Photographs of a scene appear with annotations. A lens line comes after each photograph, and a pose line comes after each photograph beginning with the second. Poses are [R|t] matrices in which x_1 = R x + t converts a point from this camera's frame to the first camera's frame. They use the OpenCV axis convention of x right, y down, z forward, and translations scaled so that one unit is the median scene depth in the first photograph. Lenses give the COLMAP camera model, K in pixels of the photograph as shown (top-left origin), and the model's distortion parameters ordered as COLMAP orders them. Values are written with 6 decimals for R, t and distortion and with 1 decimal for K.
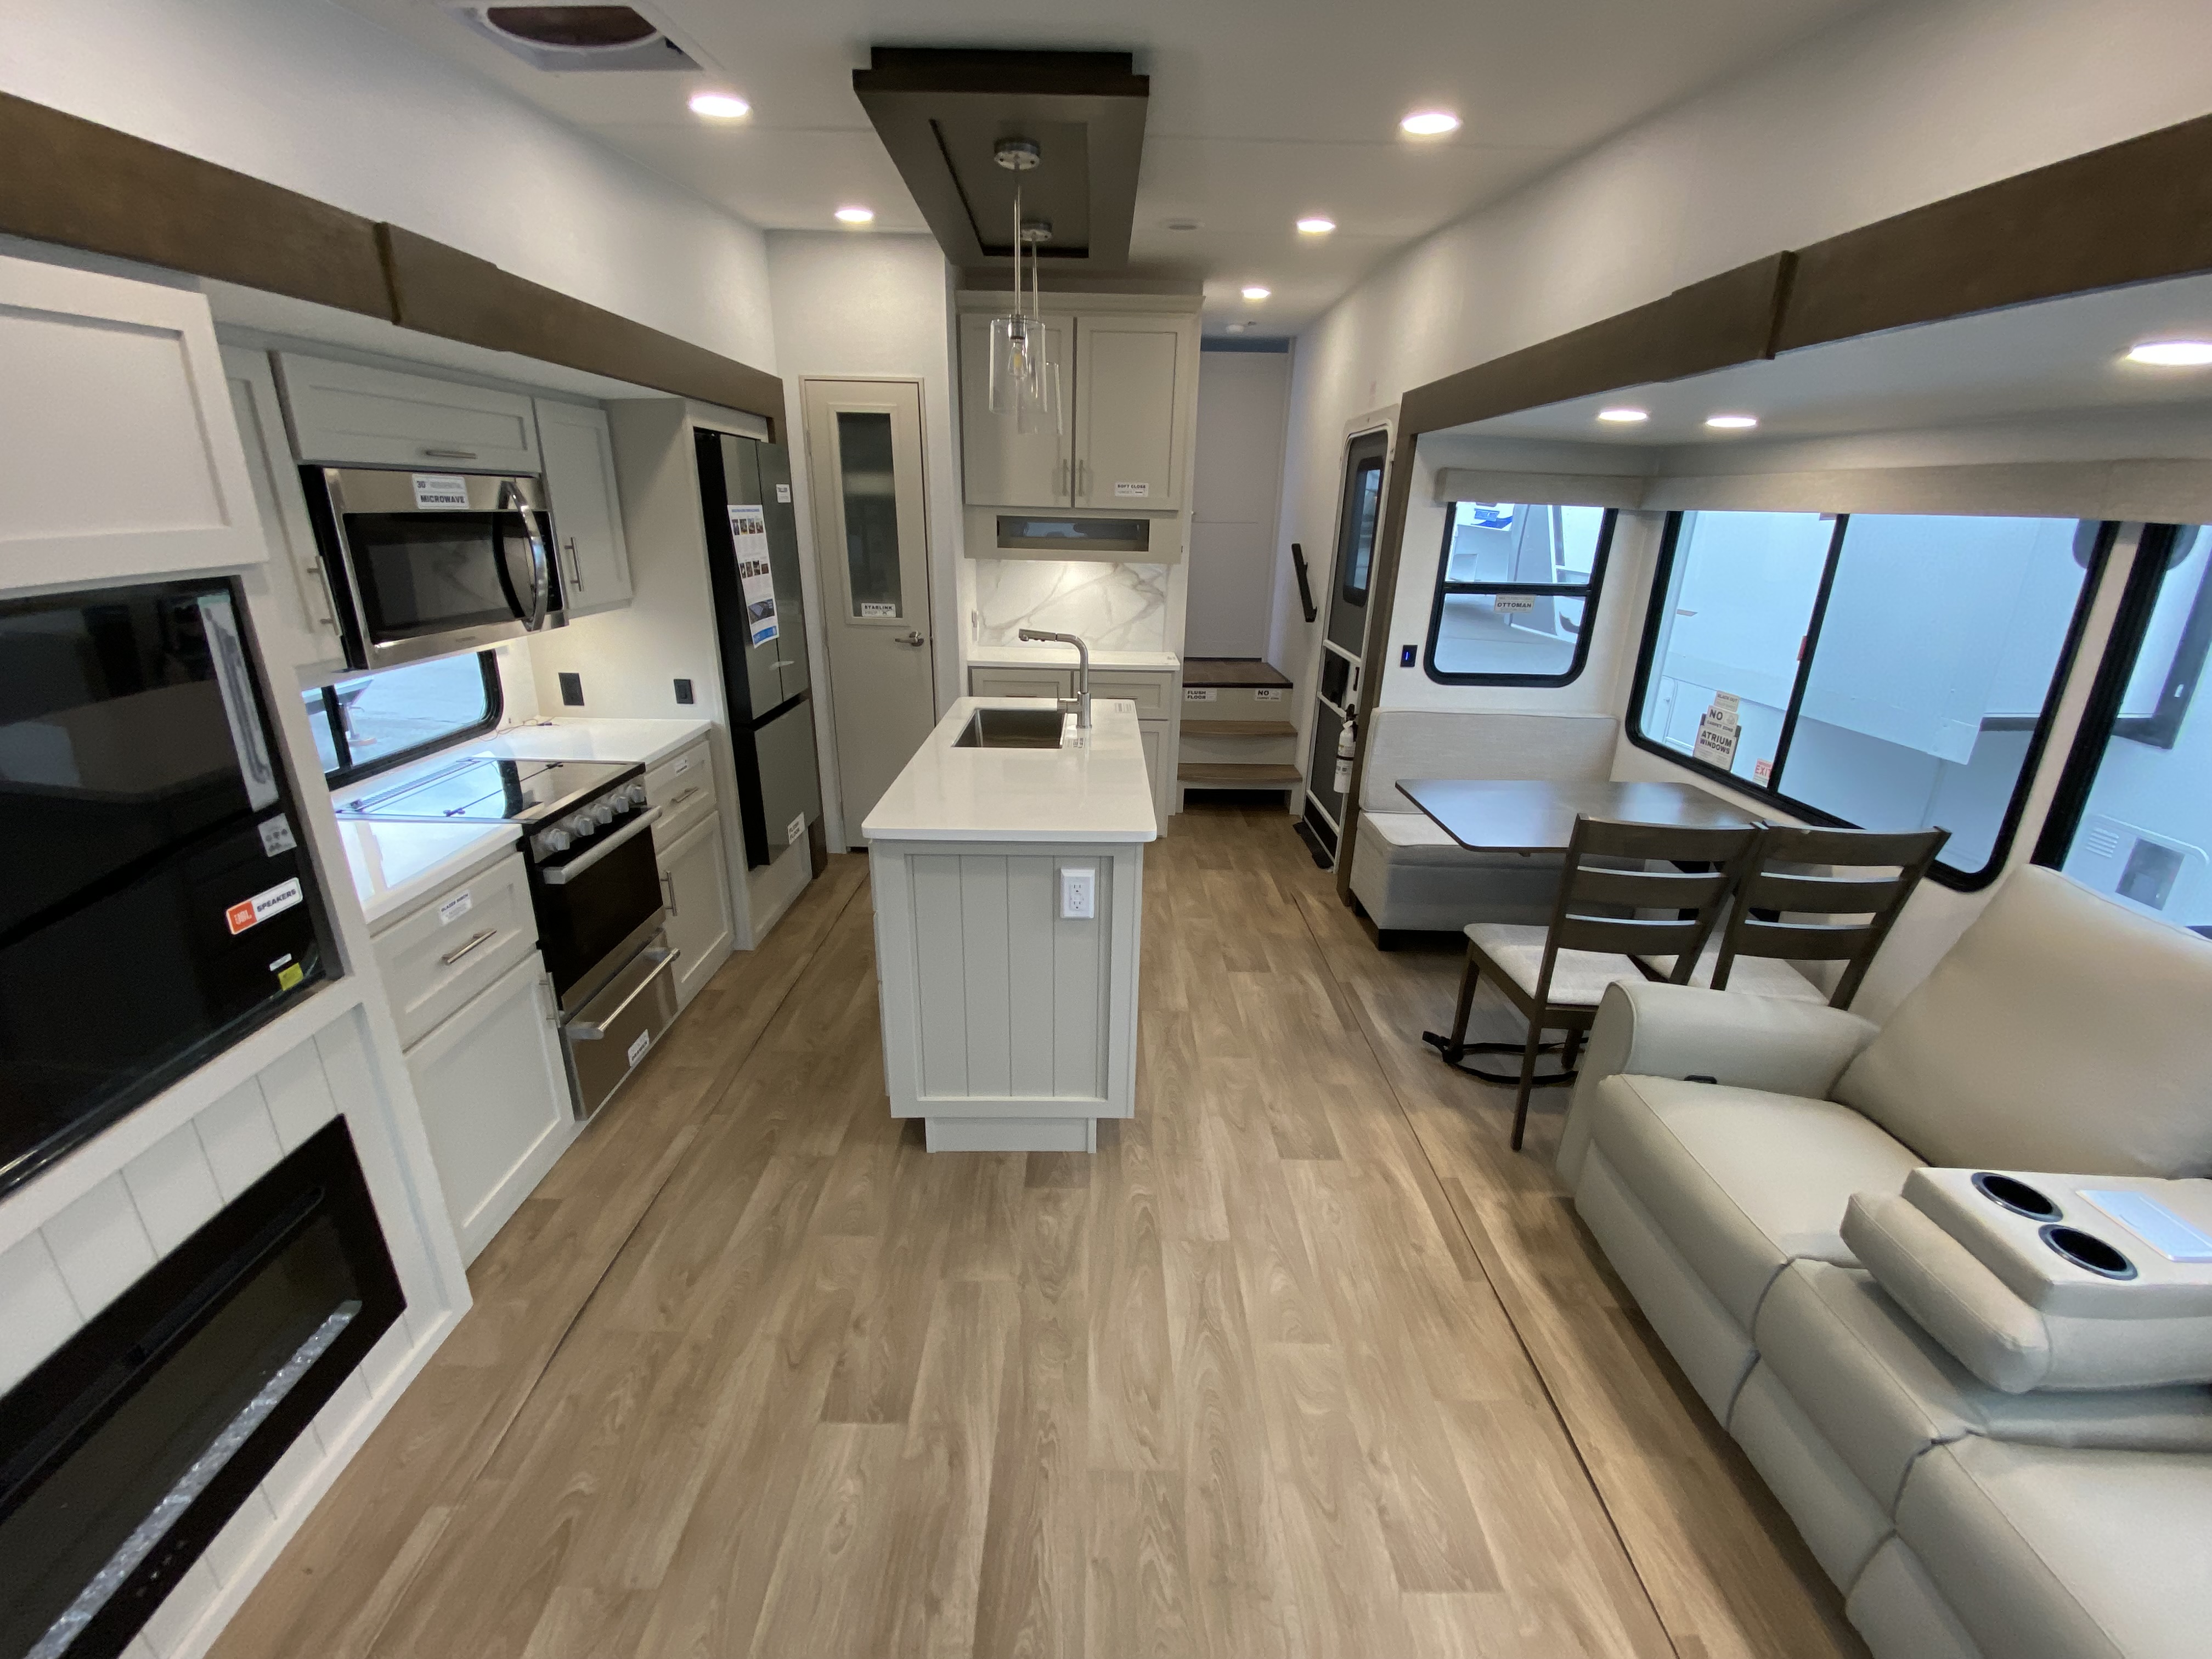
lens RADIAL K [[897.2, 0, 1100.3], [0, 897.2, 828.6], [0, 0, 1]] dist [0.023968, -0.022577]
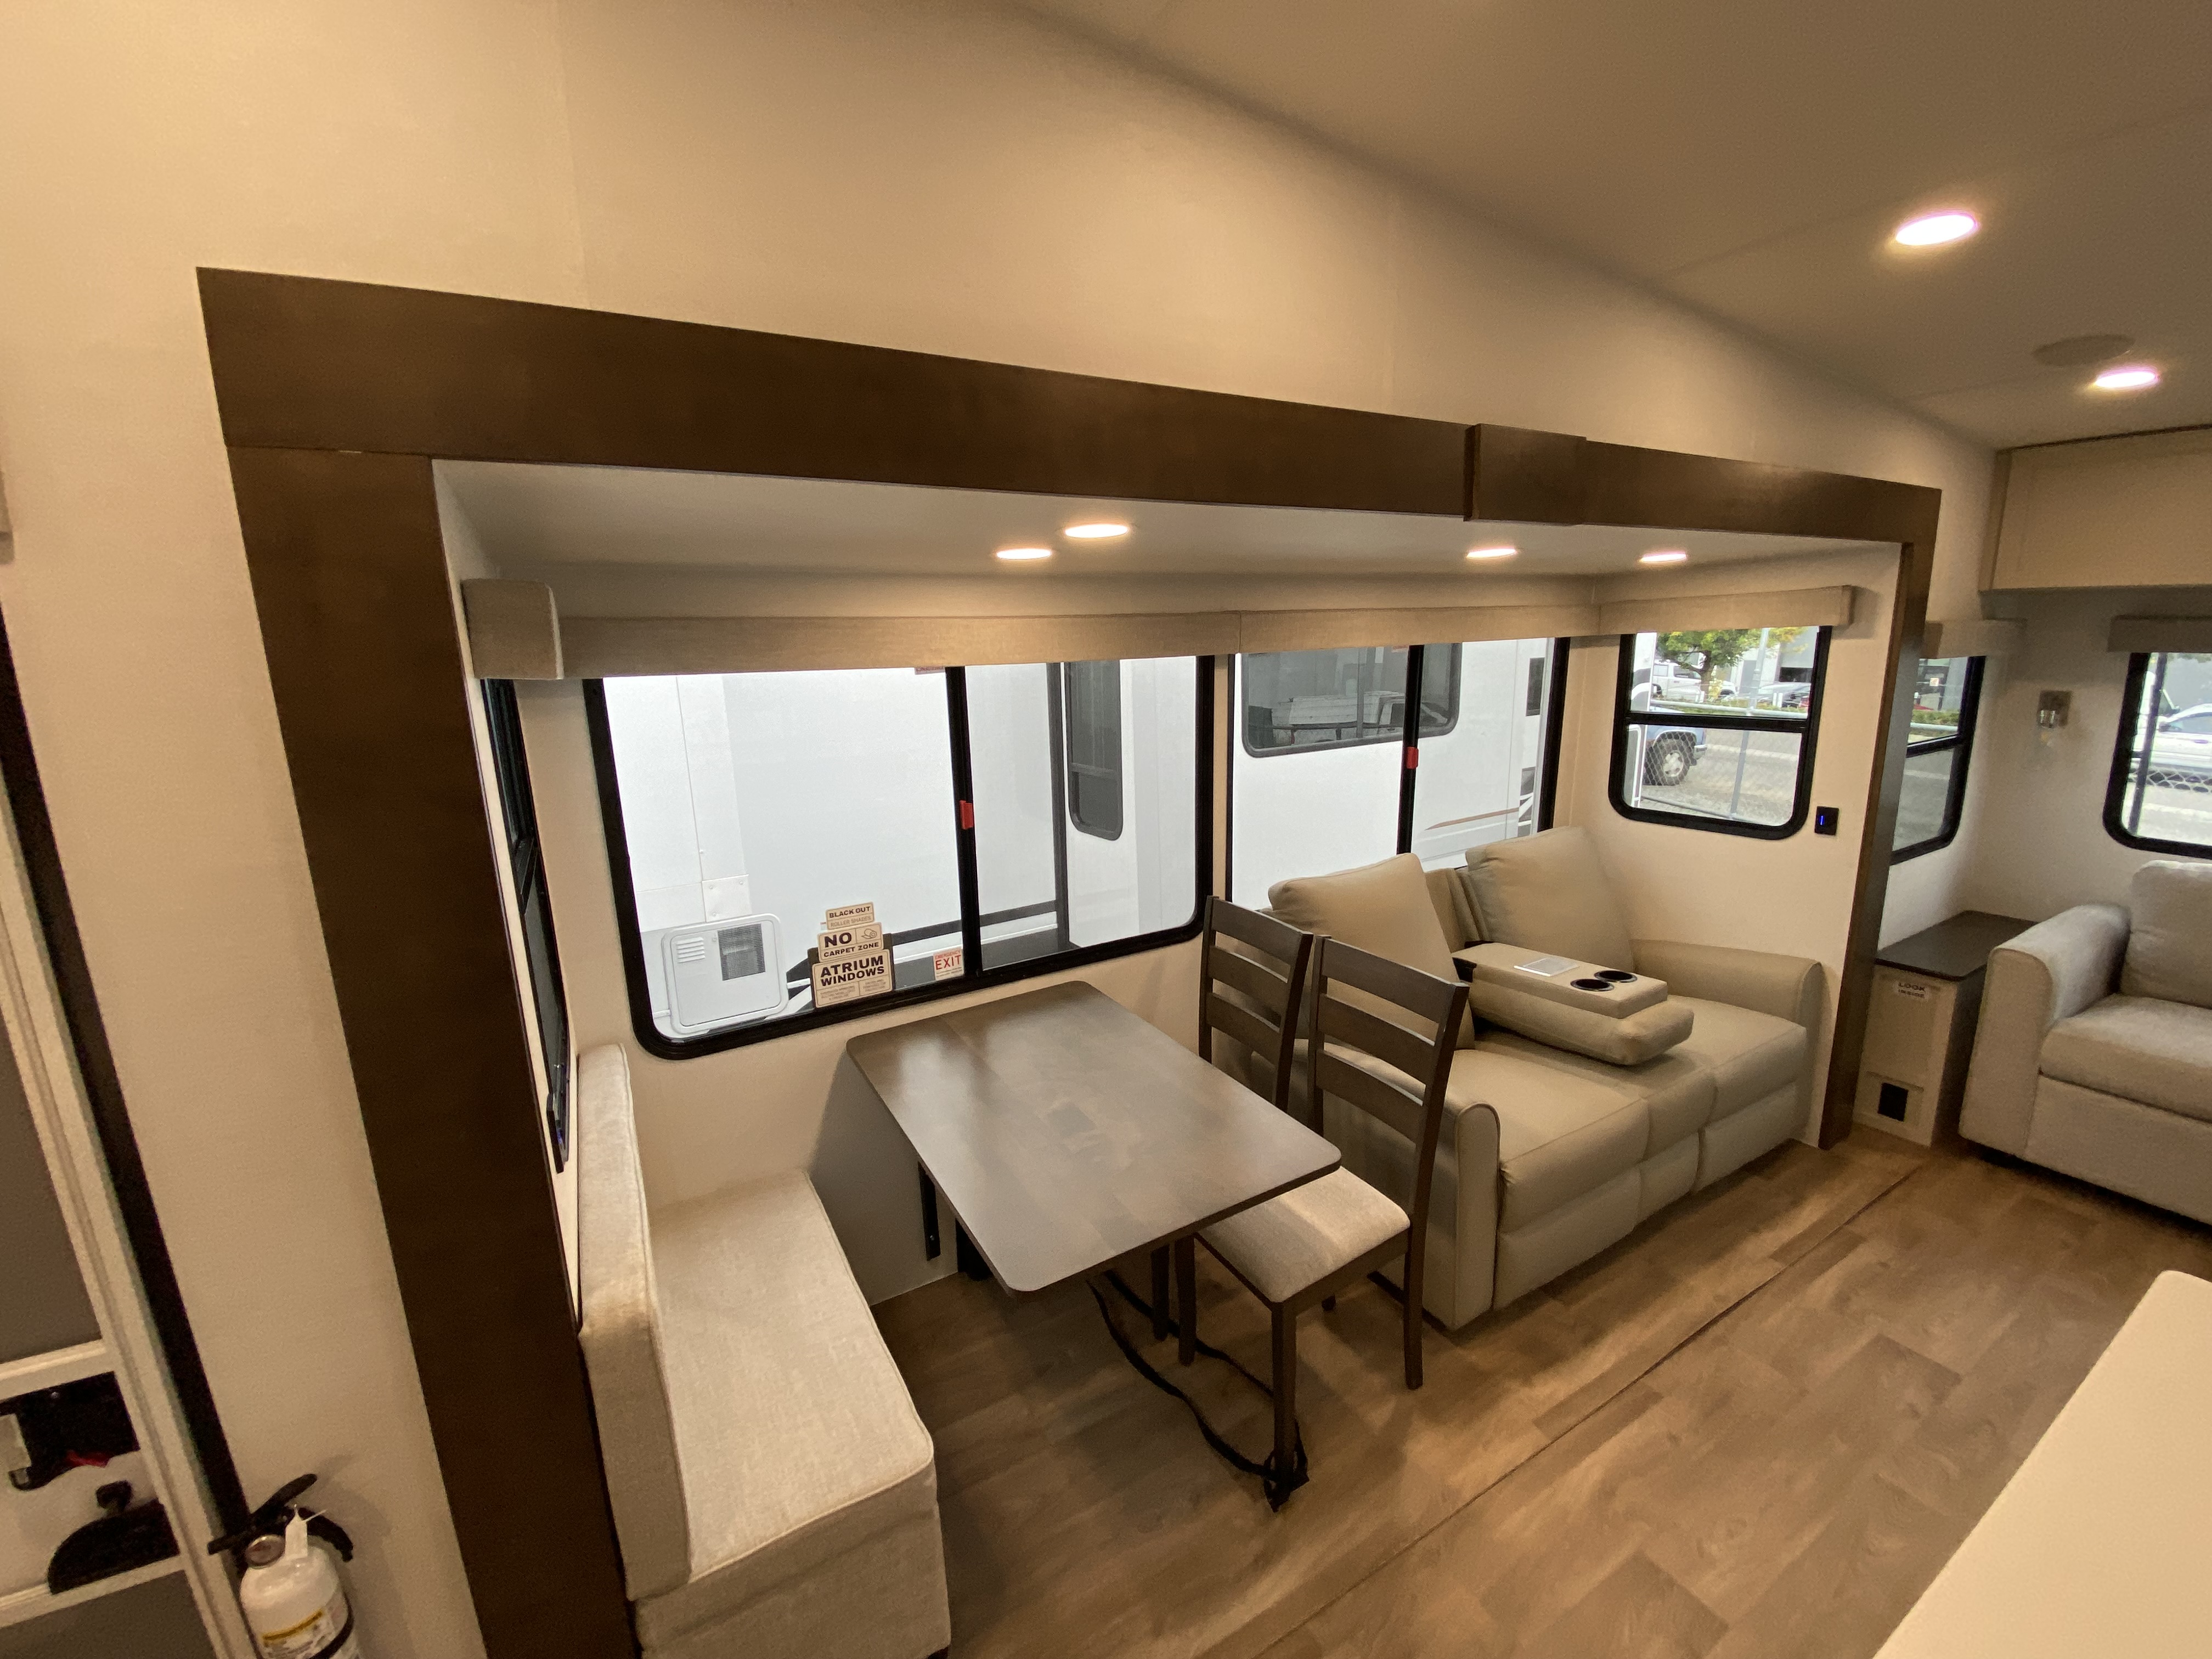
lens RADIAL K [[886.0, 0, 1096.5], [0, 886.0, 826.4], [0, 0, 1]] dist [0.013881, -0.019384]
pose [[-0.487878, -0.178700, 0.854425, -0.009113], [0.317353, 0.875532, 0.364323, -0.476627], [-0.813181, 0.448899, -0.370442, 1.263055]]
